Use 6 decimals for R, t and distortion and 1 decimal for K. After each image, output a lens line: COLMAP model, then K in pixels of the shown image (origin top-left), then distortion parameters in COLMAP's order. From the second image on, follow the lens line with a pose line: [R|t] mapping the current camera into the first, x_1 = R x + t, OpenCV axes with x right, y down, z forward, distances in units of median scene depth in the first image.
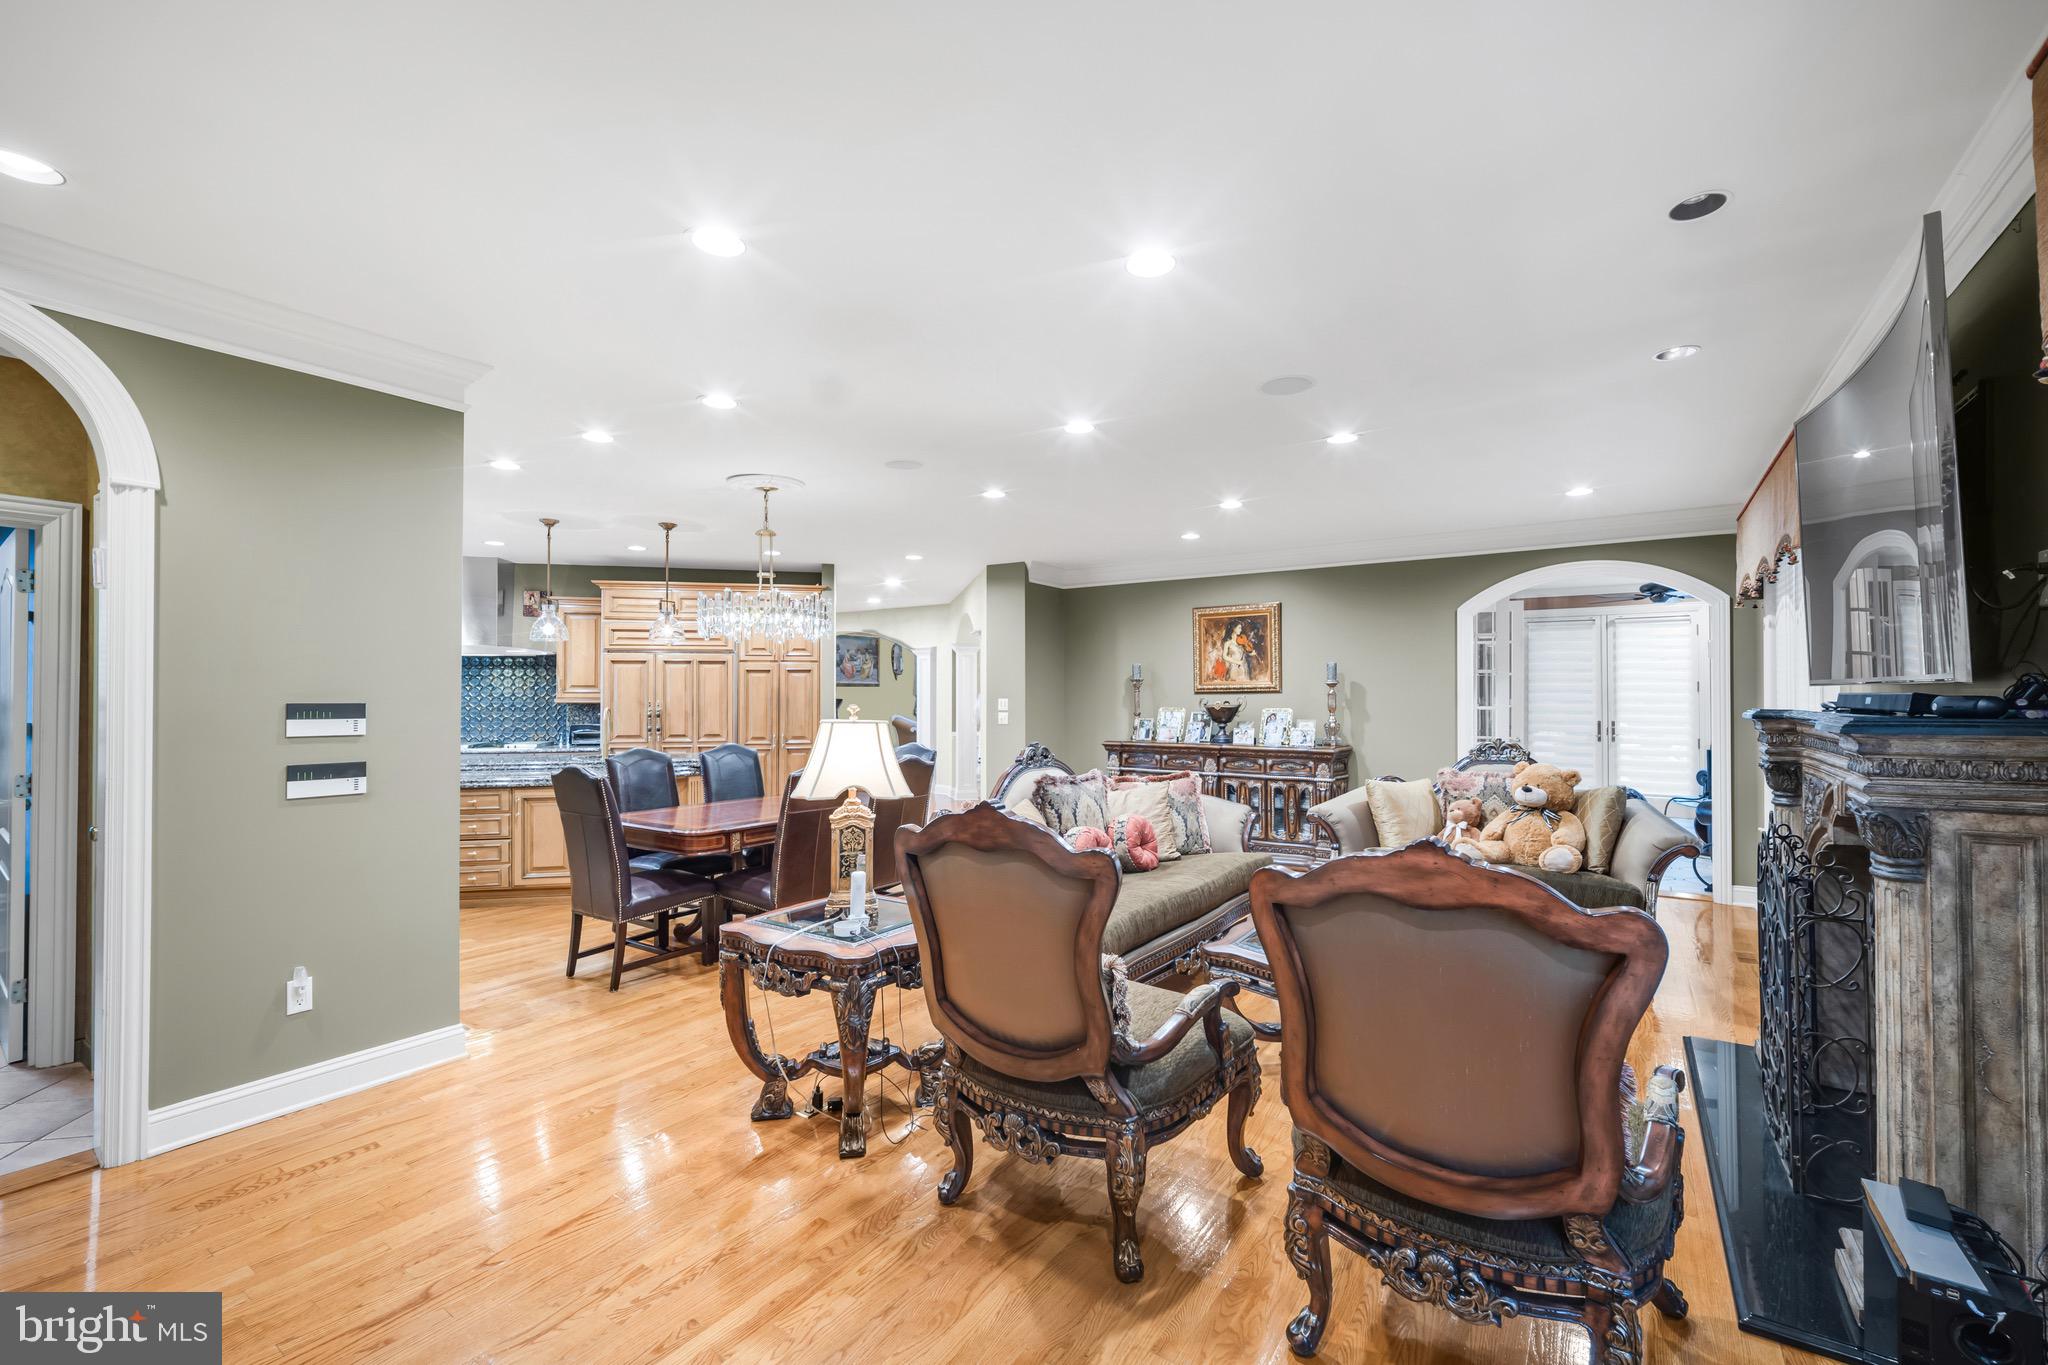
lens RADIAL K [[850.9, 0, 1024.0], [0, 850.9, 682.5], [0, 0, 1]] dist [0.000311, -0.000092]
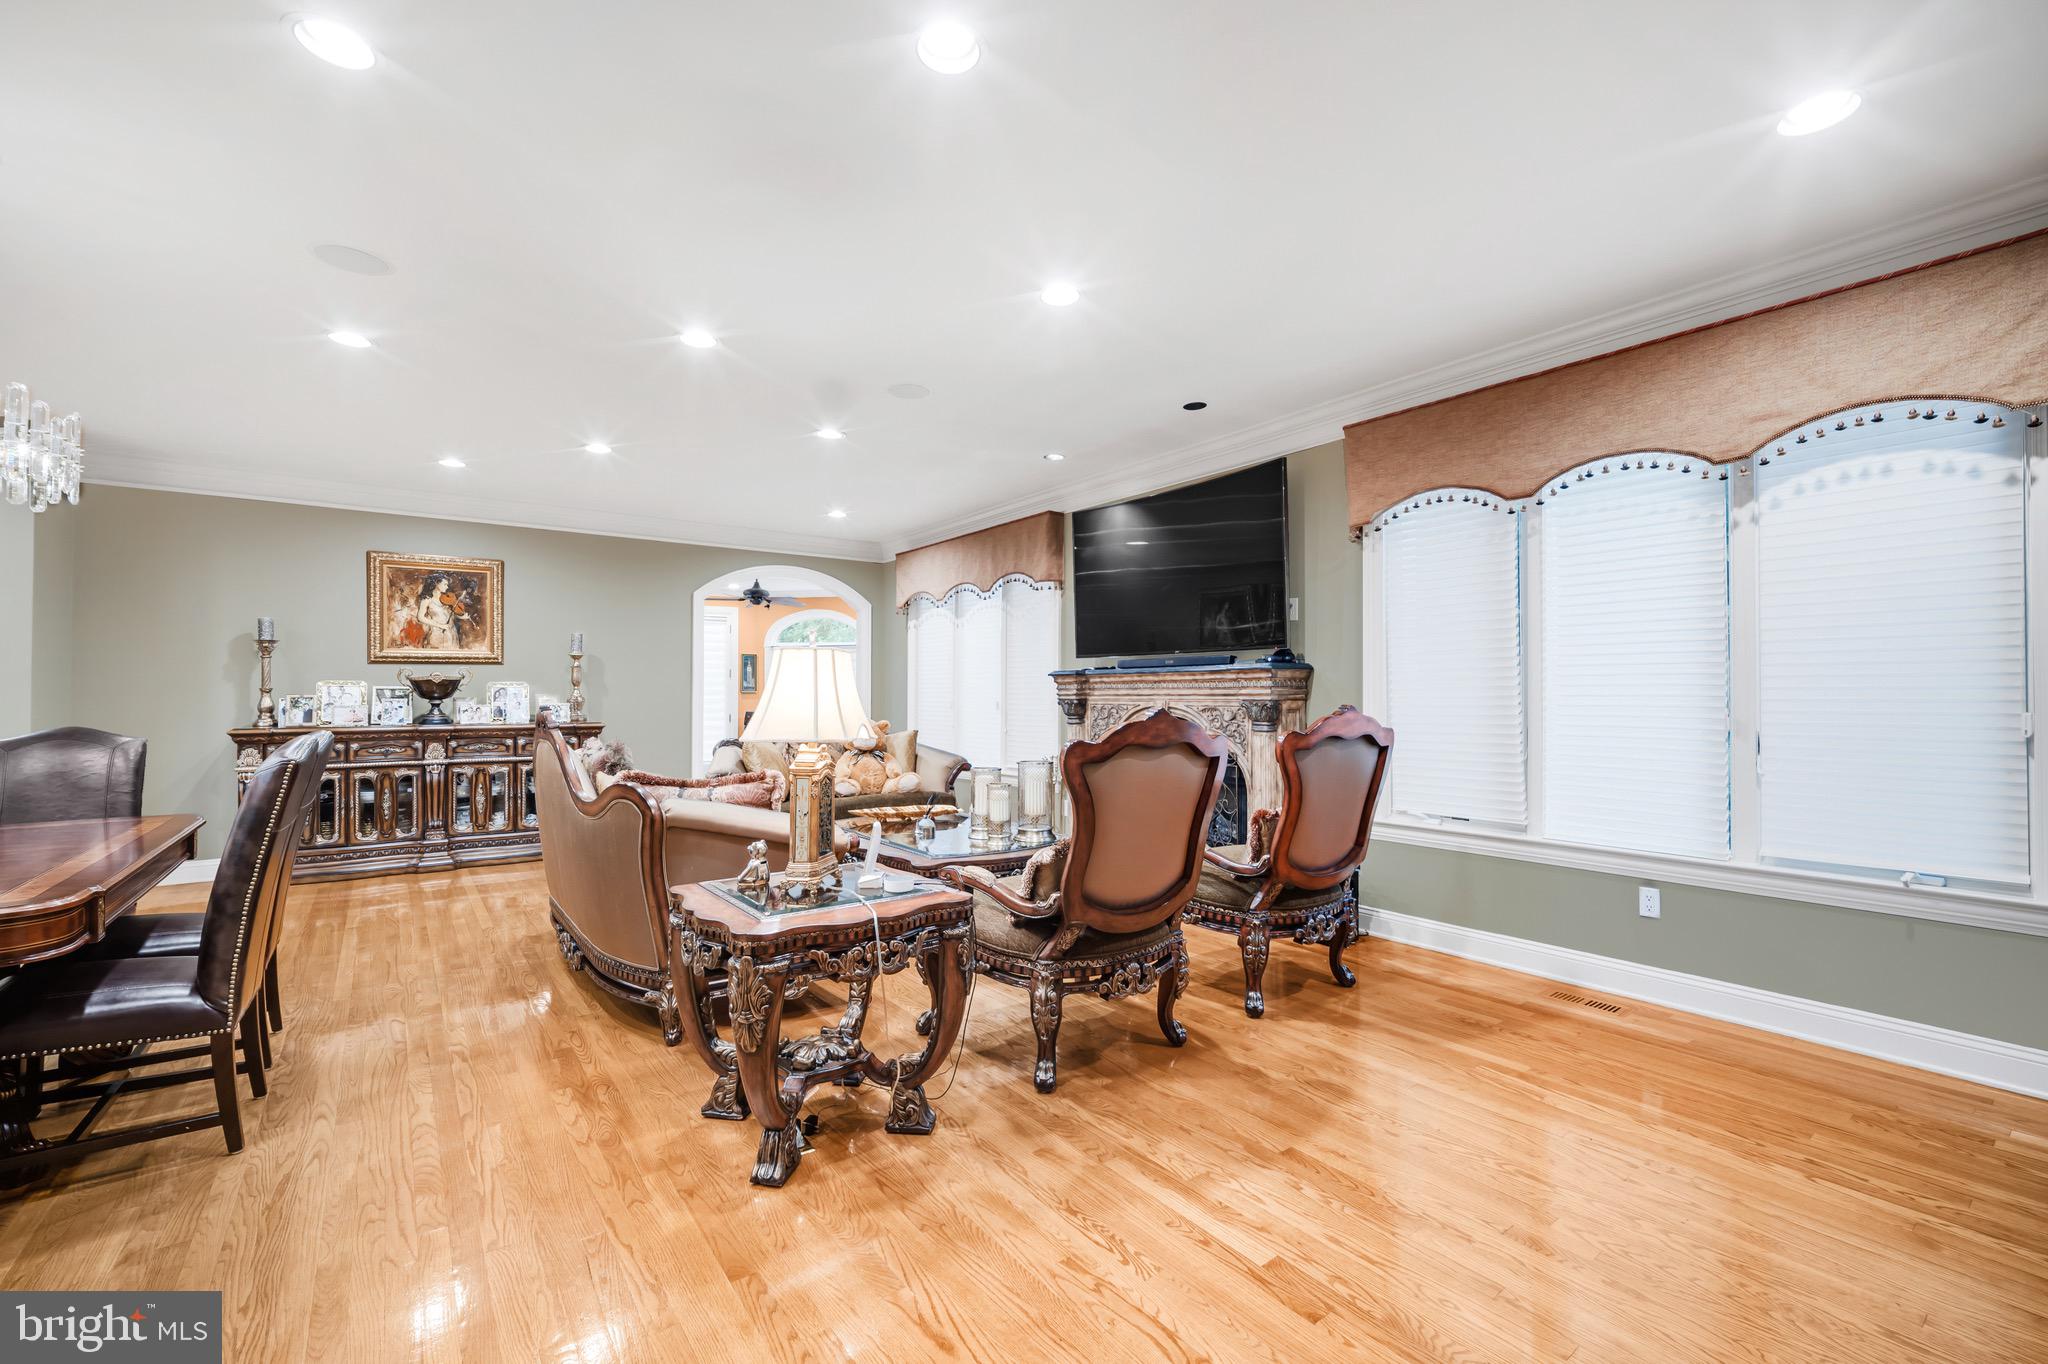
lens RADIAL K [[850.9, 0, 1024.0], [0, 850.9, 682.0], [0, 0, 1]] dist [0.000311, -0.000092]
pose [[0.327458, 0.015077, 0.944746, -0.350471], [-0.015215, 0.999827, -0.010682, 0.031522], [-0.944743, -0.010876, 0.327630, 0.209842]]
